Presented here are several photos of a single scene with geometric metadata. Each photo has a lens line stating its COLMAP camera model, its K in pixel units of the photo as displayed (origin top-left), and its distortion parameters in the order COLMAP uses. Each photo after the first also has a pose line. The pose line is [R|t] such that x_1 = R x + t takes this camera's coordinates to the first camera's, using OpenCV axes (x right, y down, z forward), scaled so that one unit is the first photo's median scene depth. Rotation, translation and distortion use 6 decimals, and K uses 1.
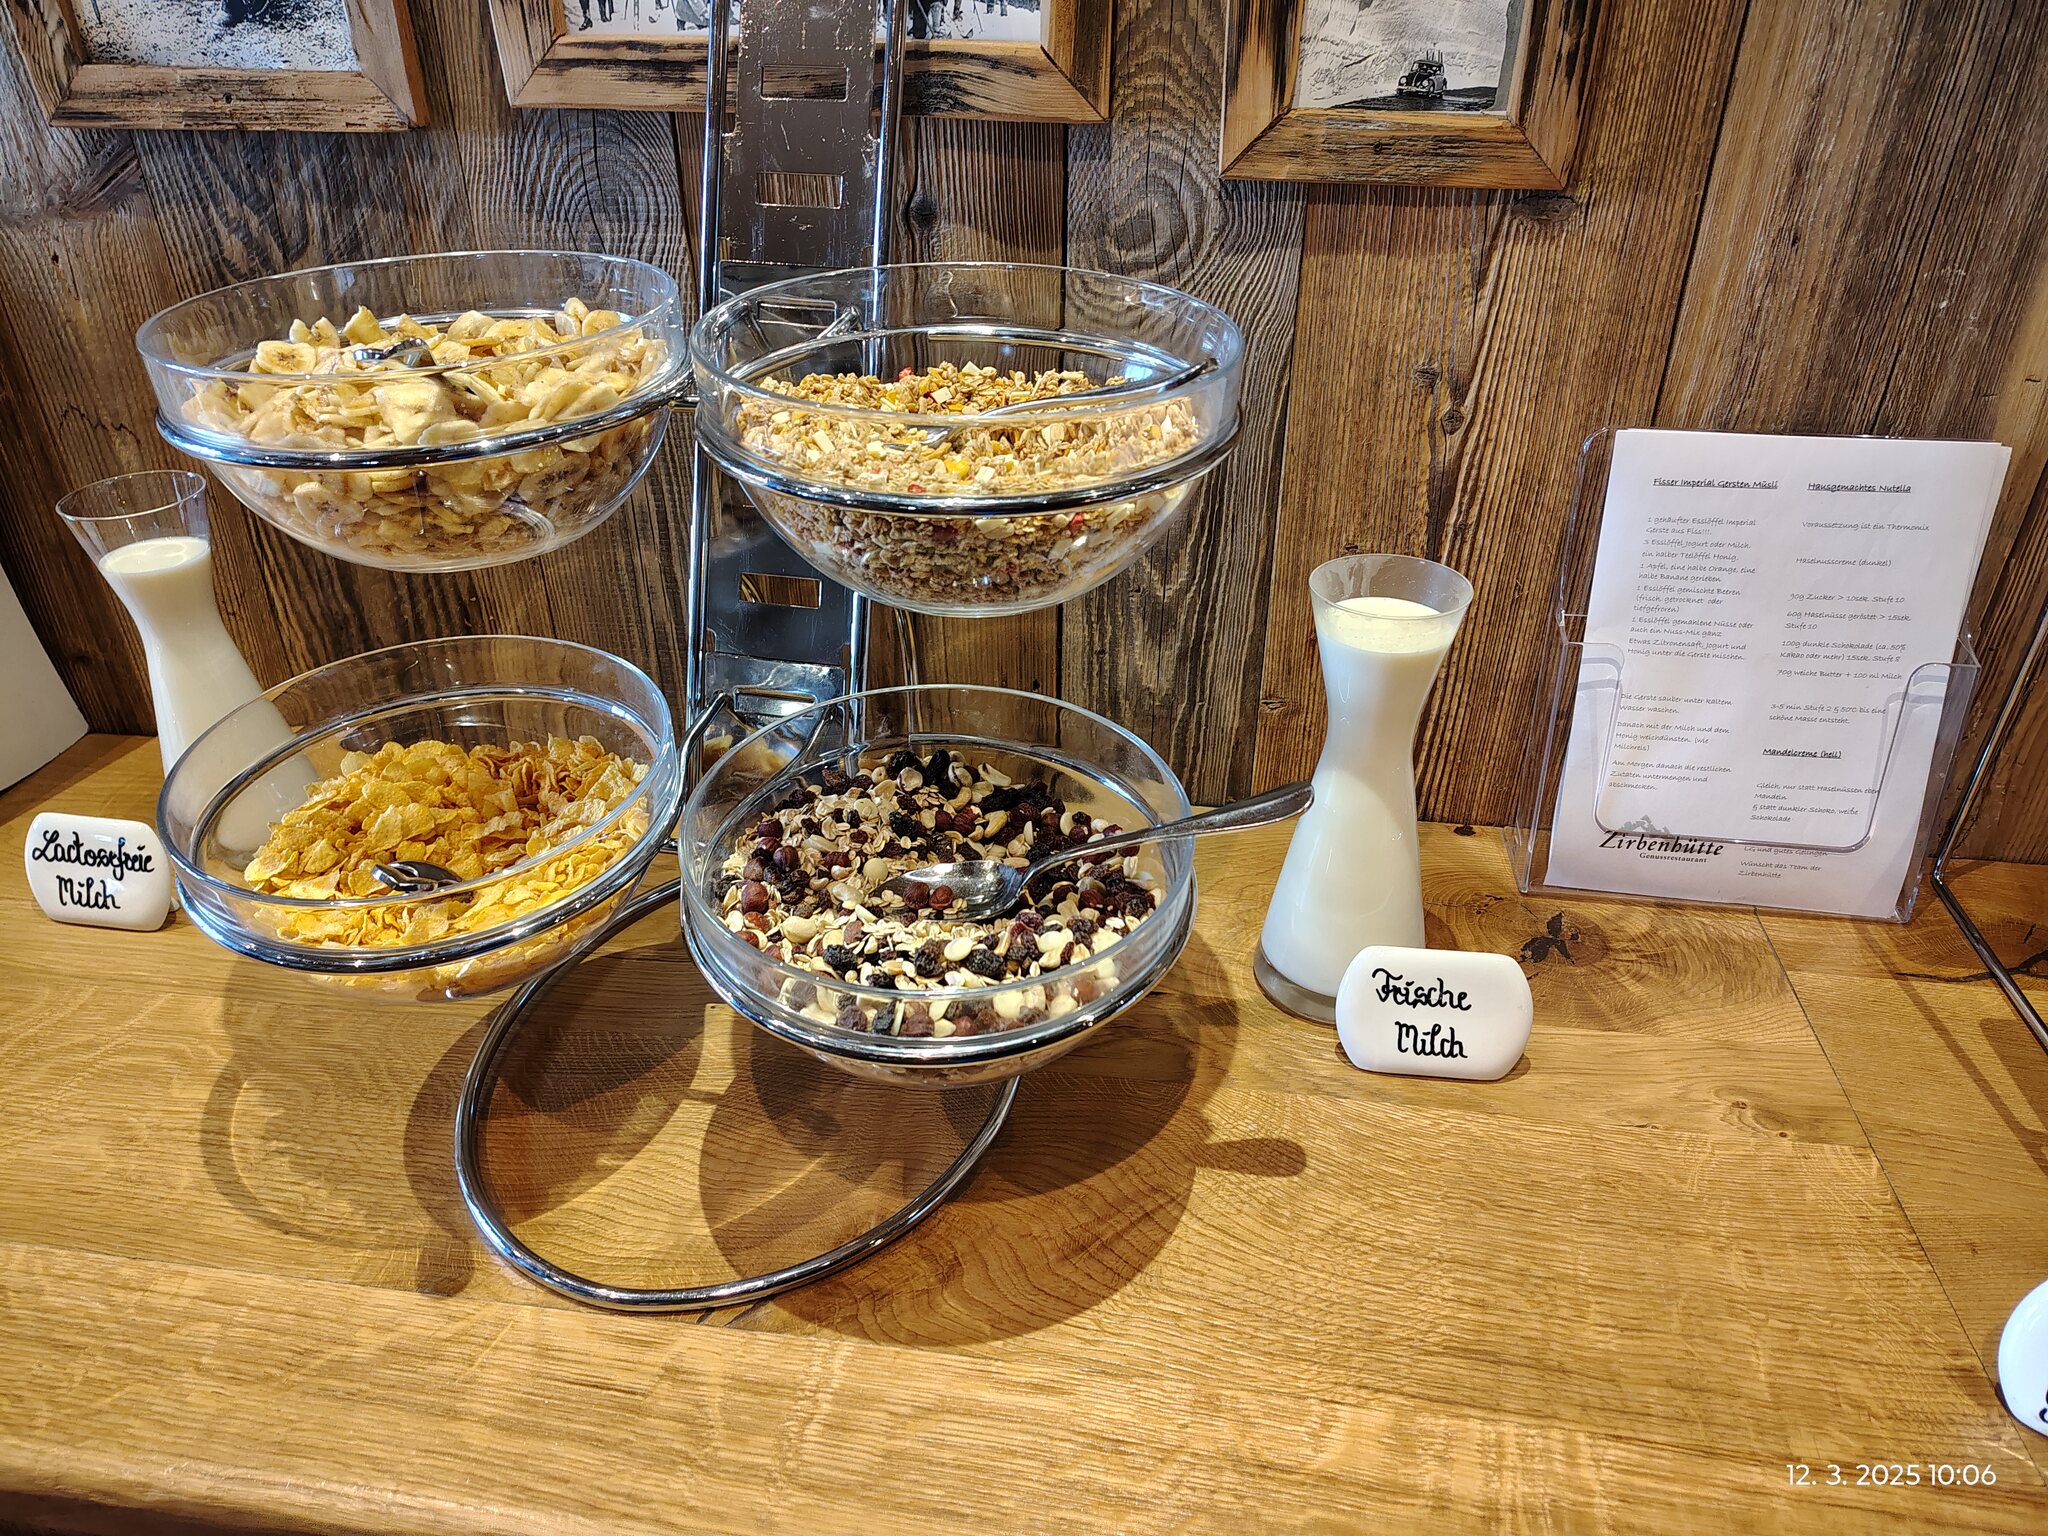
lens RADIAL K [[1410.4, 0, 1024.7], [0, 1410.4, 779.8], [0, 0, 1]] dist [0.010126, -0.005187]
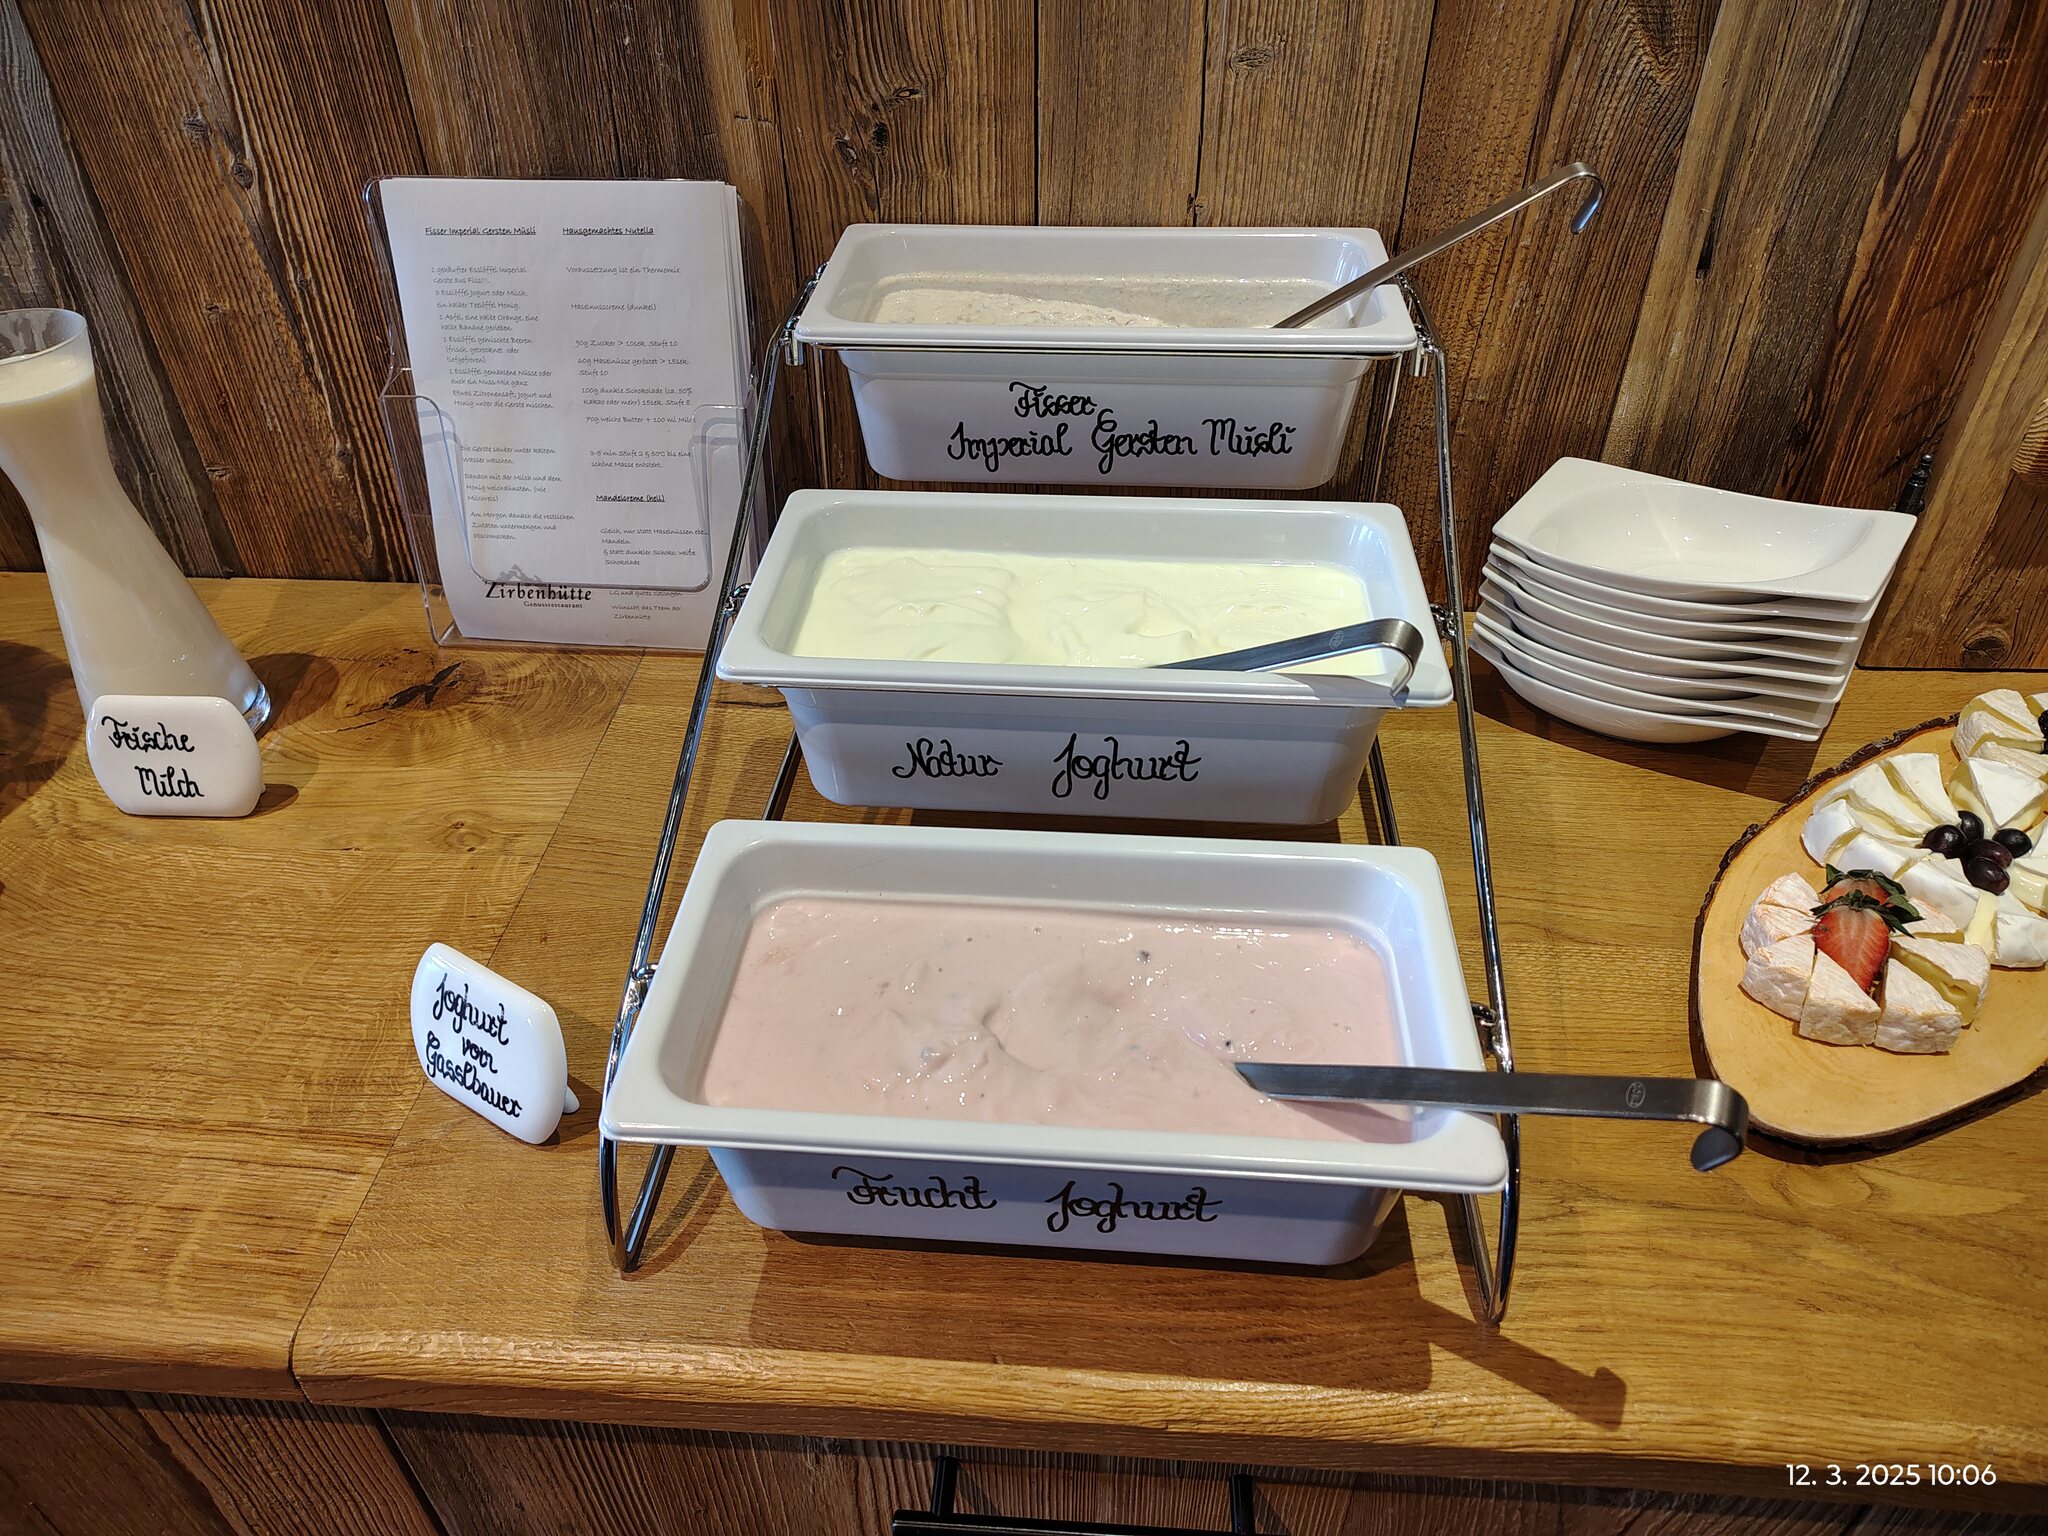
lens RADIAL K [[1410.4, 0, 1018.7], [0, 1410.4, 766.0], [0, 0, 1]] dist [0.010126, -0.005187]
pose [[0.998045, -0.046462, 0.041809, 0.800754], [0.040684, 0.990708, 0.129778, 0.054943], [-0.047451, -0.127823, 0.990661, -0.076027]]
